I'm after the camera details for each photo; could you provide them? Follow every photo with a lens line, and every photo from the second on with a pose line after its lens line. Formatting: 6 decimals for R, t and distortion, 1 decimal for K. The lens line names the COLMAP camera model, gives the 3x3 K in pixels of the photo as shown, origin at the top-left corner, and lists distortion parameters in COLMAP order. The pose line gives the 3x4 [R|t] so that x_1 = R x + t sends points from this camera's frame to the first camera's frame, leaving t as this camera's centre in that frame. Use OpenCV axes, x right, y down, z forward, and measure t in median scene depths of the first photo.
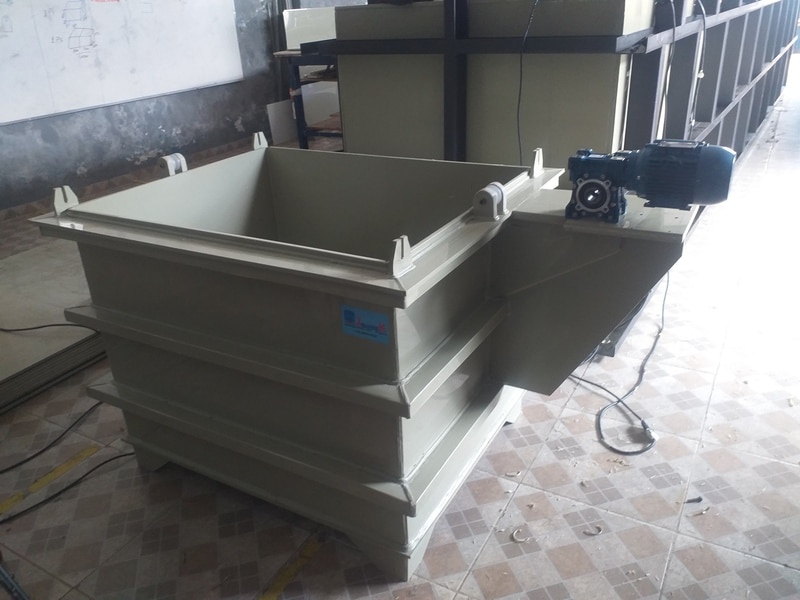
lens RADIAL K [[634.8, 0, 400.0], [0, 634.8, 300.0], [0, 0, 1]] dist [-0.002212, -0.007067]
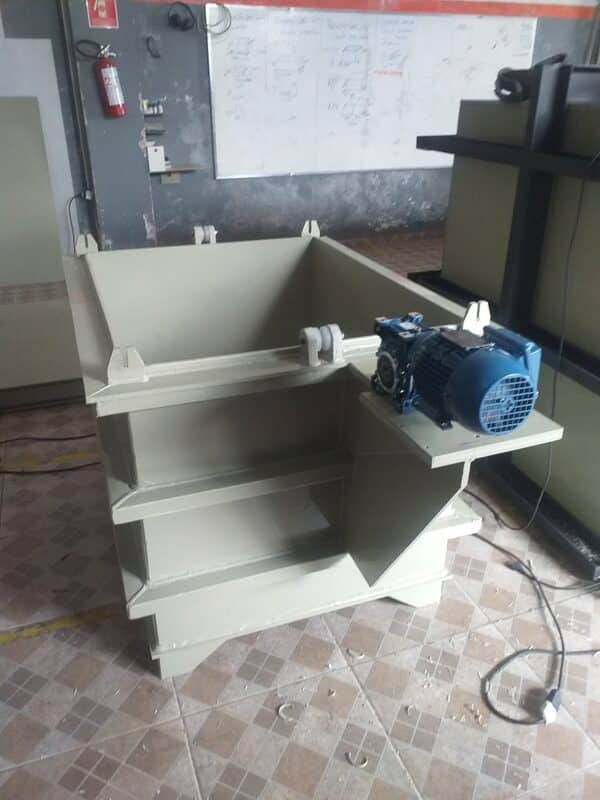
lens RADIAL K [[634.8, 0, 300.0], [0, 634.8, 400.0], [0, 0, 1]] dist [-0.002212, -0.007067]
pose [[0.769990, 0.330007, -0.546086, 0.408369], [-0.308507, 0.941723, 0.134096, -0.126298], [0.558514, 0.065219, 0.826927, 0.178551]]
